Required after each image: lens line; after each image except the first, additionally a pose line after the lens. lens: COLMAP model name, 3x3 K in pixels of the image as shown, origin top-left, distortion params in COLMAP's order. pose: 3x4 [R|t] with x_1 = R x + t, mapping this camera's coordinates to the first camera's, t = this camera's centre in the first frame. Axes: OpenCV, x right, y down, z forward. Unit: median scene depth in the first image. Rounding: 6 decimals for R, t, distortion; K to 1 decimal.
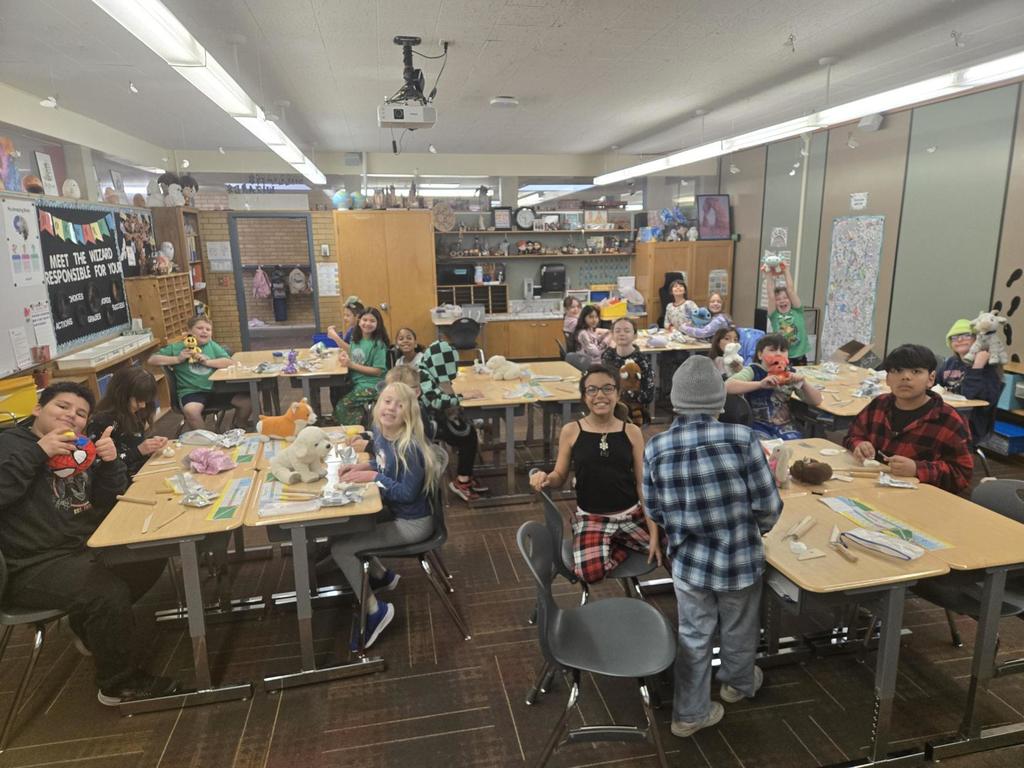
lens RADIAL K [[691.8, 0, 548.3], [0, 691.8, 385.0], [0, 0, 1]] dist [0.092440, -0.097312]
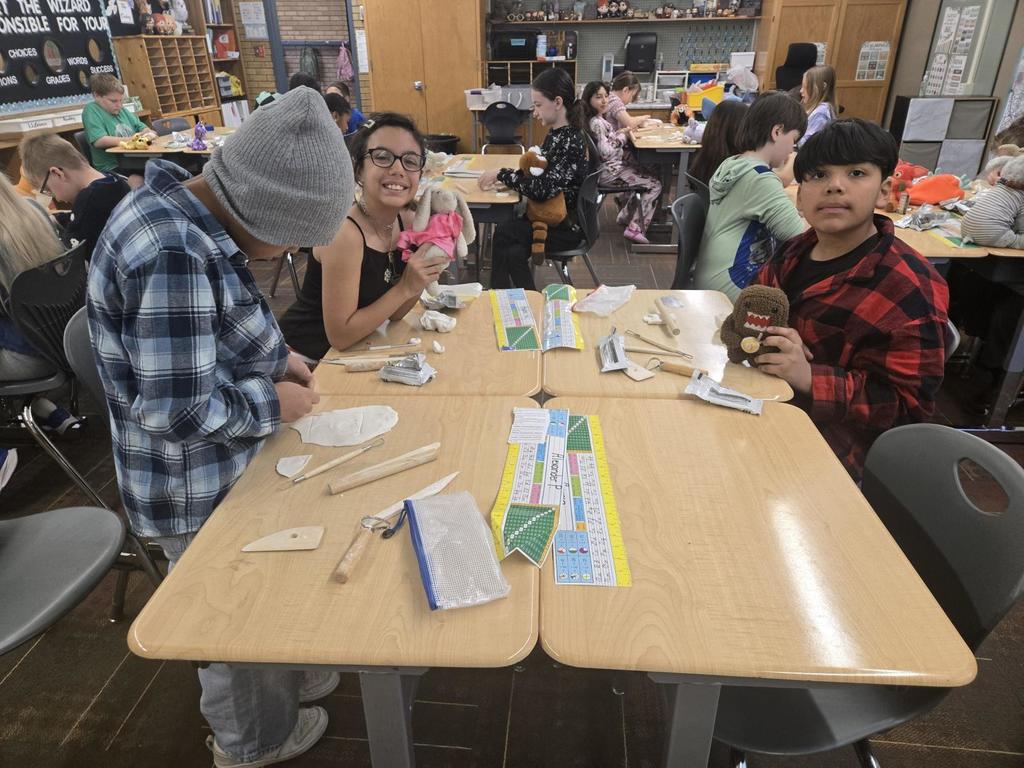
lens RADIAL K [[703.9, 0, 512.0], [0, 703.9, 384.0], [0, 0, 1]] dist [0.043567, -0.030257]
pose [[0.946961, 0.144328, -0.287115, 0.167569], [-0.067666, 0.962990, 0.260905, 0.003021], [0.314145, -0.227639, 0.921680, 0.166785]]
